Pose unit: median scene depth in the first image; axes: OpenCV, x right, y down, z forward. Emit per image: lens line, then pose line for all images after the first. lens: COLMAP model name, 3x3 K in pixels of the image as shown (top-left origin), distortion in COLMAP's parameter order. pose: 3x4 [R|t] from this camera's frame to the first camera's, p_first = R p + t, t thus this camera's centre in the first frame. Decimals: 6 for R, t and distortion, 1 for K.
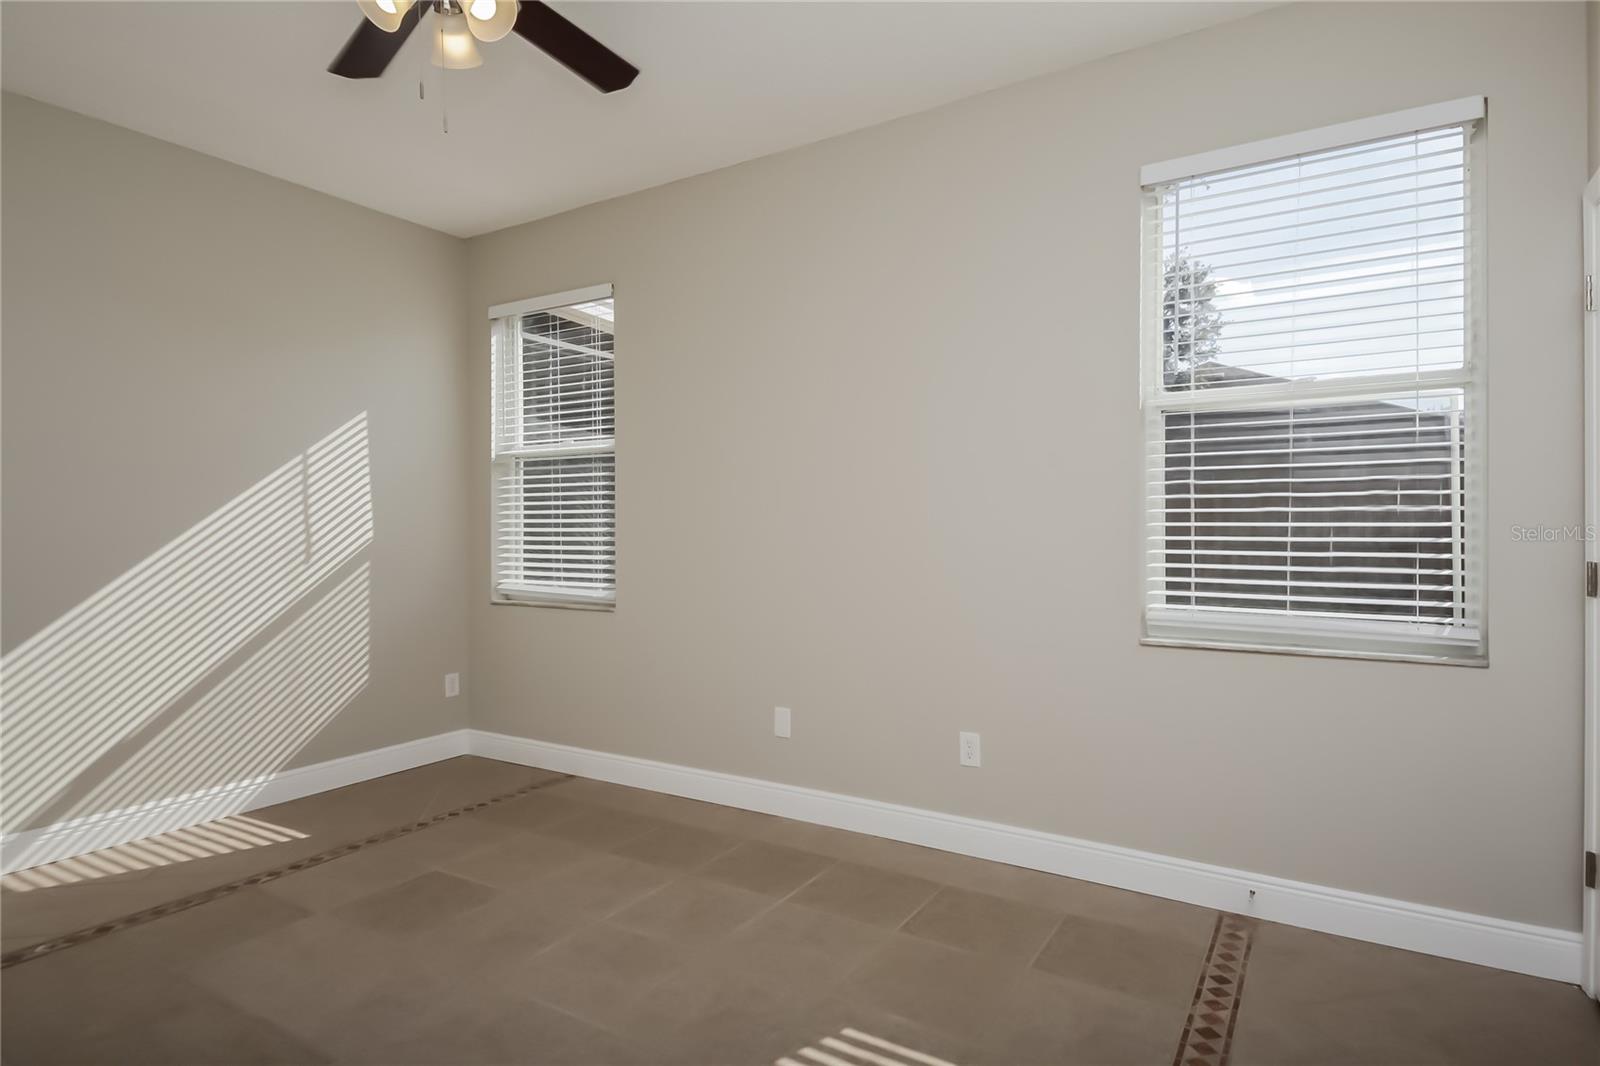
lens RADIAL K [[825.7, 0, 802.1], [0, 825.7, 531.9], [0, 0, 1]] dist [0.007533, -0.000255]
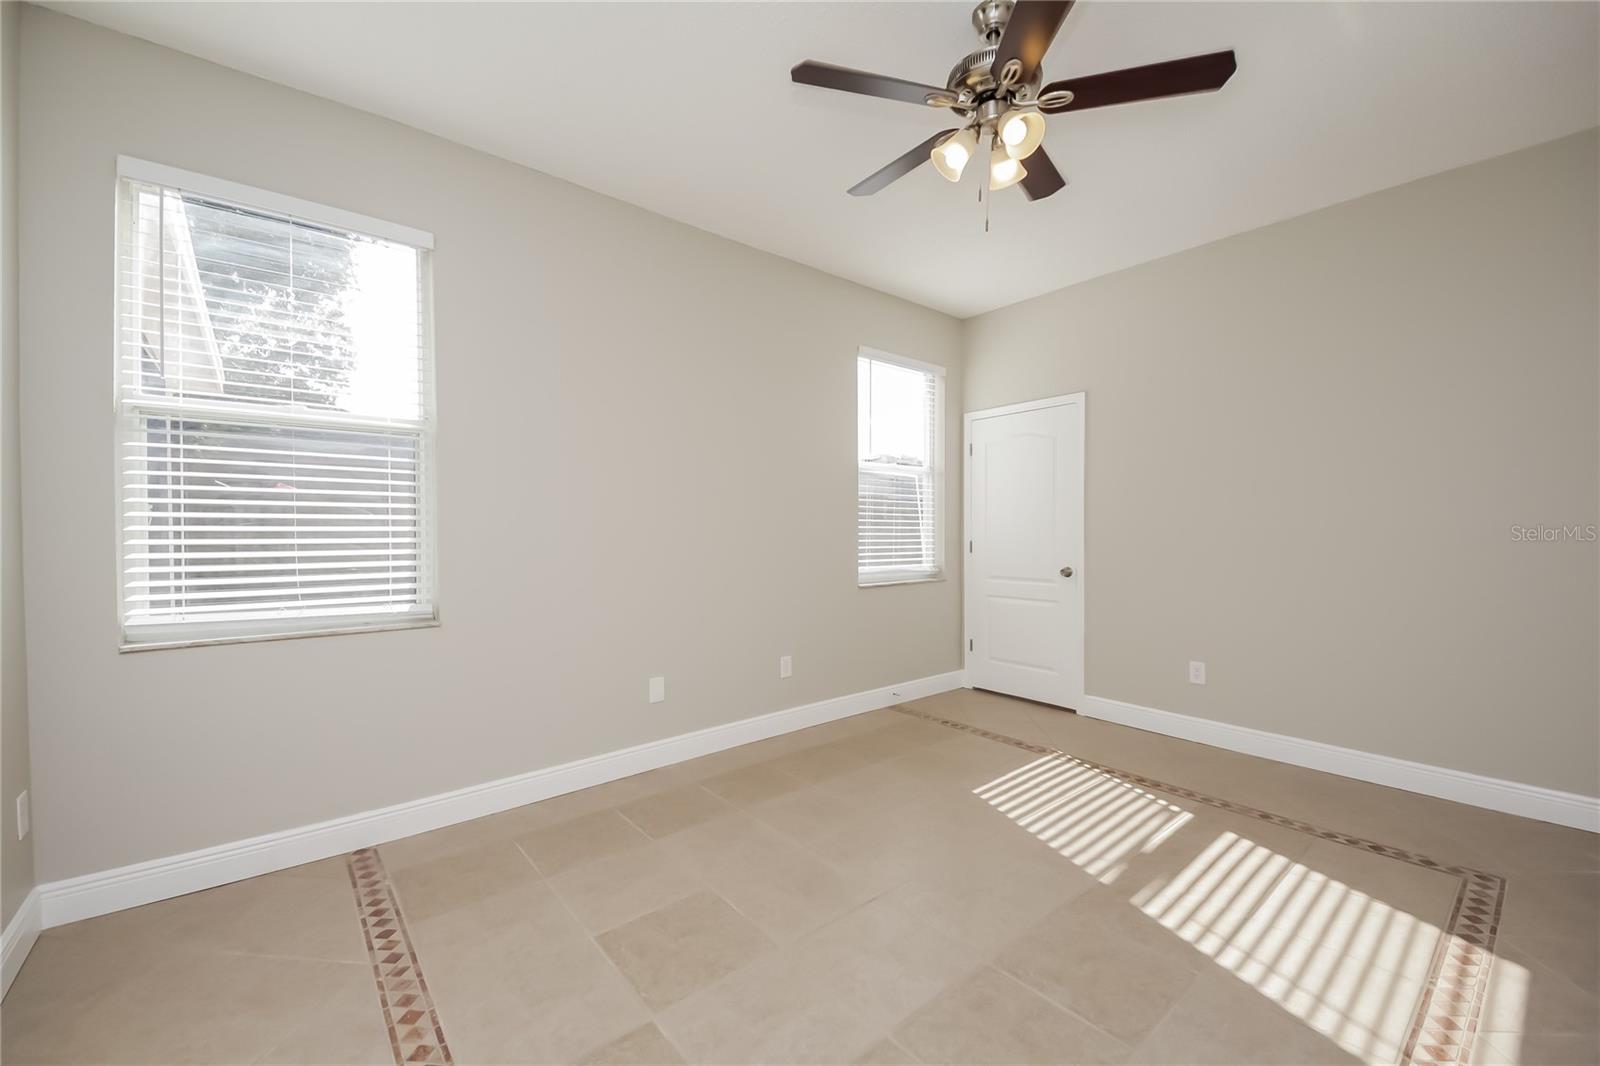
lens RADIAL K [[634.7, 0, 803.3], [0, 634.7, 533.0], [0, 0, 1]] dist [-0.000237, -0.000080]
pose [[0.325529, -0.002056, 0.945530, -0.640295], [0.004888, 0.999988, 0.000491, 0.002907], [-0.945519, 0.004462, 0.325535, 0.385870]]
